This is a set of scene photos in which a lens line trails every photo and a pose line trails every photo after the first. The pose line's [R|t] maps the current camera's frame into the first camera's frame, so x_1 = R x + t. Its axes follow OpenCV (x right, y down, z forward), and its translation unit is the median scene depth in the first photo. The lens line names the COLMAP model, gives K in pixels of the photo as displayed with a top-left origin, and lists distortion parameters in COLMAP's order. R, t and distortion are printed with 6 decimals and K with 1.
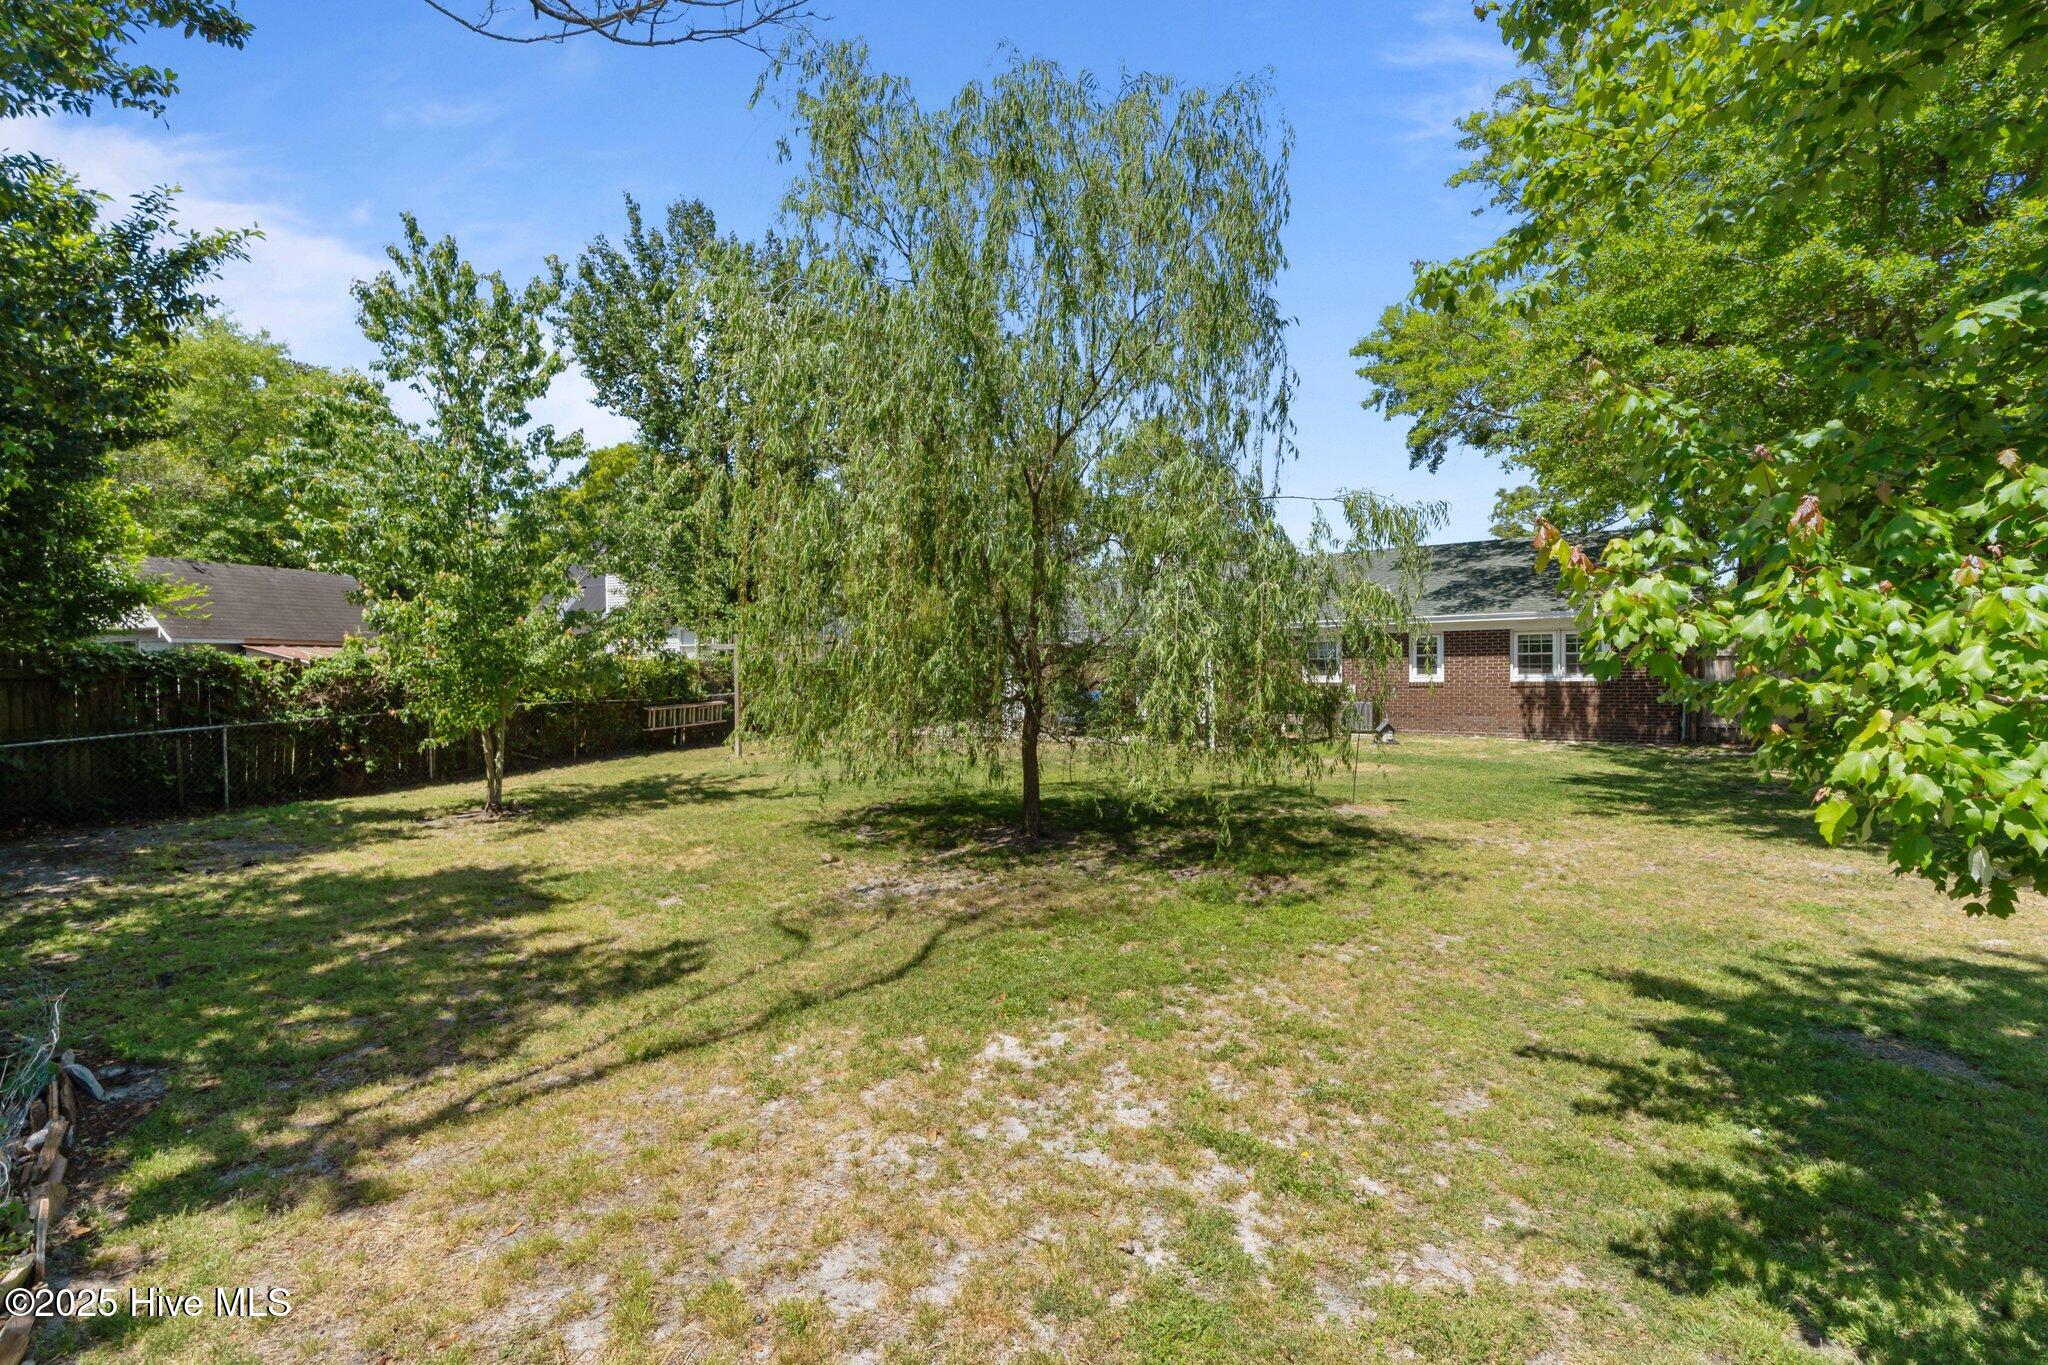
lens RADIAL K [[933.3, 0, 1024.2], [0, 933.3, 681.9], [0, 0, 1]] dist [-0.000598, -0.000020]
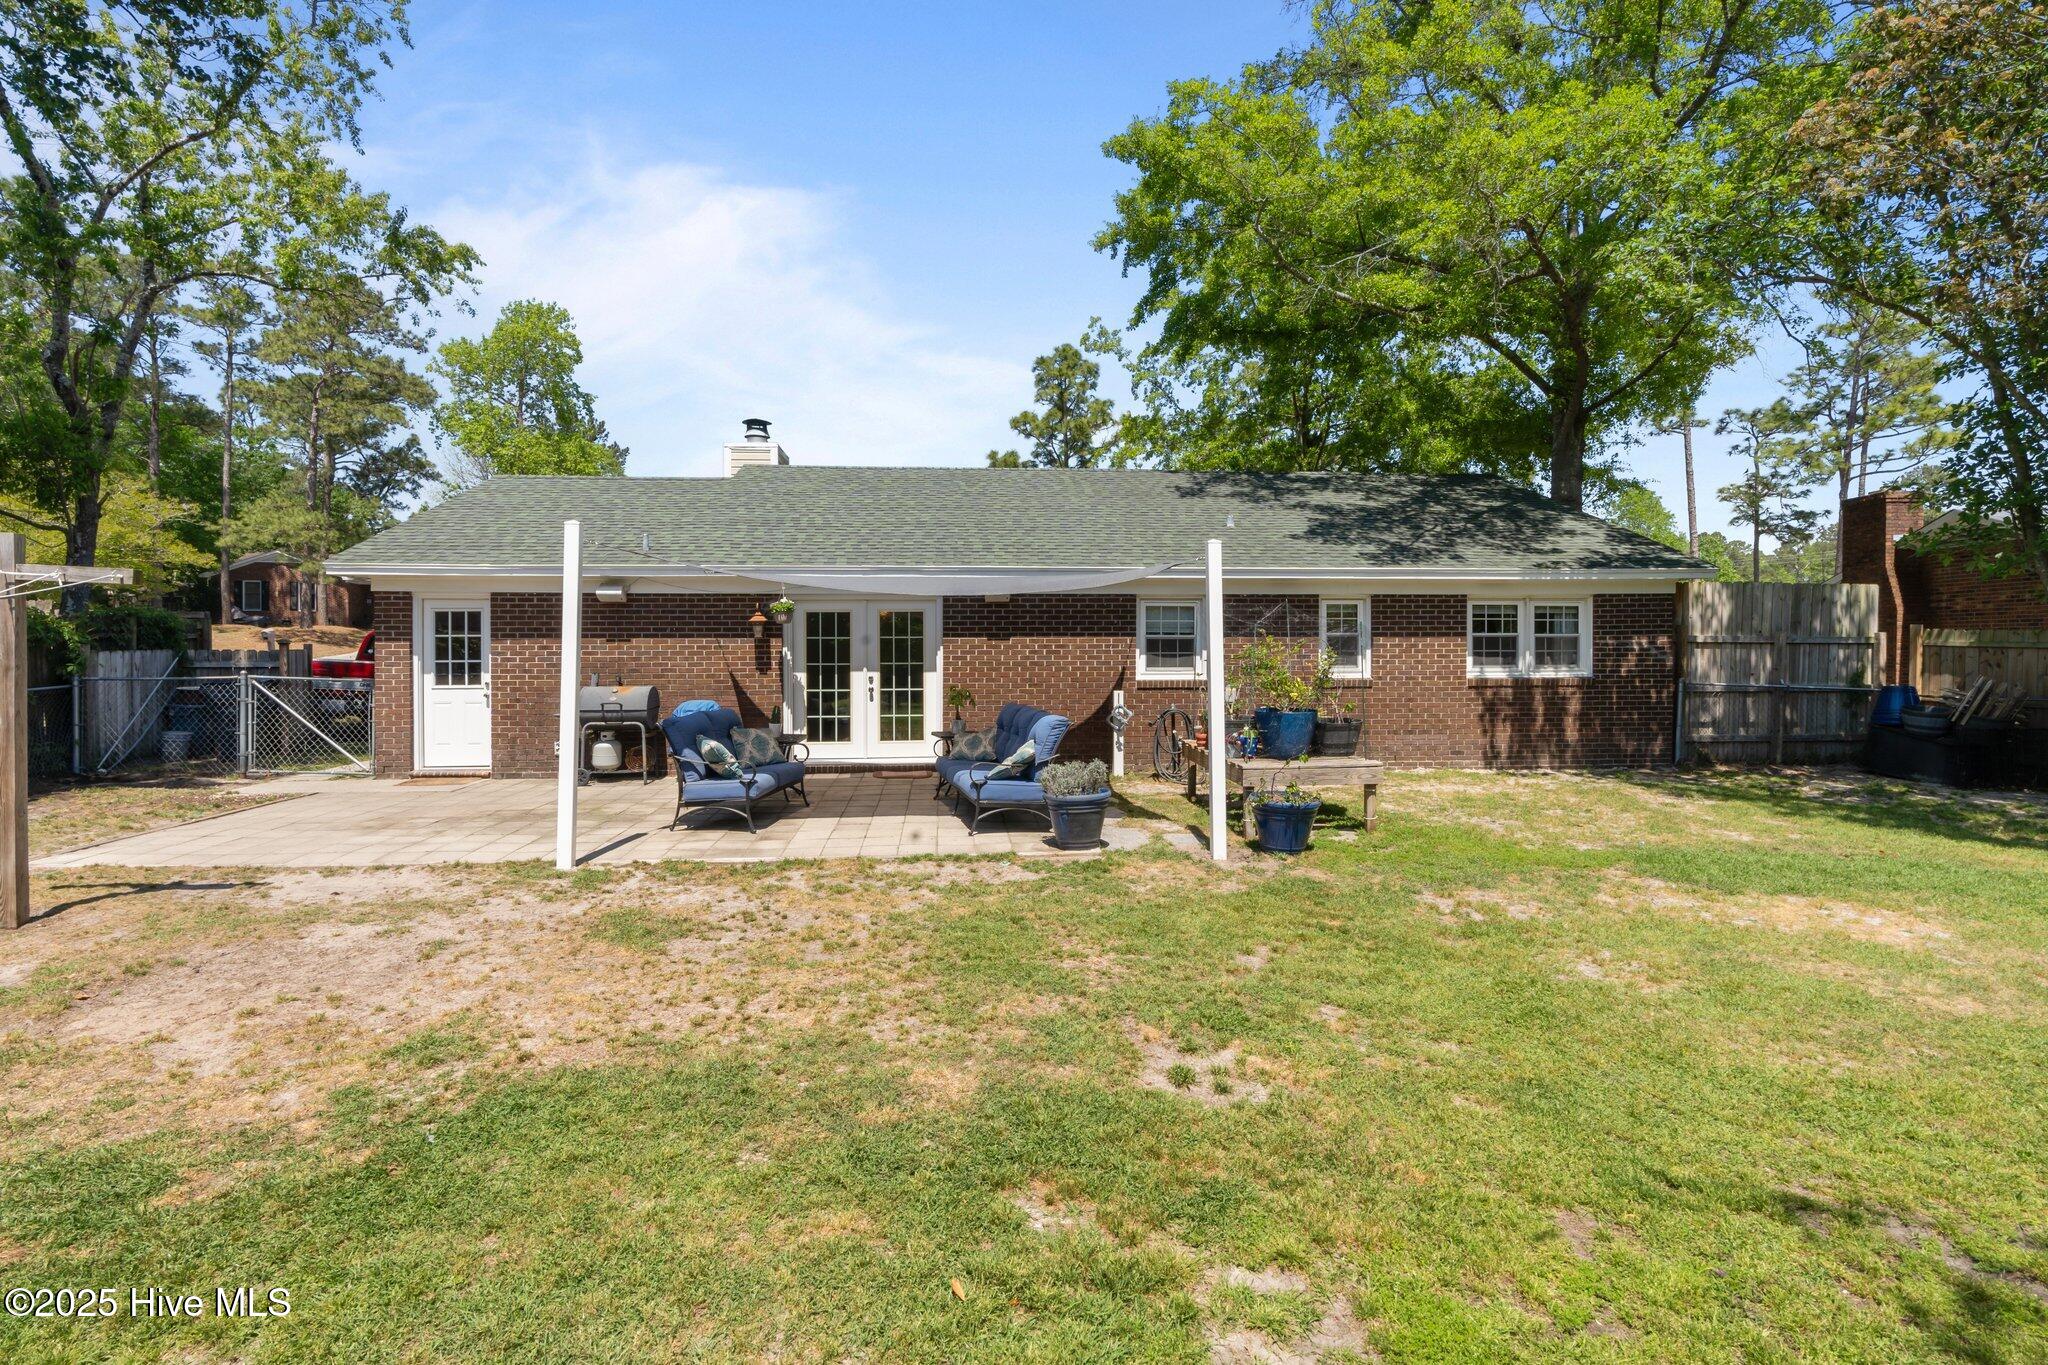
lens RADIAL K [[933.3, 0, 1023.2], [0, 933.3, 678.9], [0, 0, 1]] dist [-0.000598, -0.000020]
pose [[0.773806, -0.005722, 0.633397, -0.105129], [0.002701, 0.999980, 0.005733, -0.004455], [-0.633417, -0.002725, 0.773806, 0.714059]]
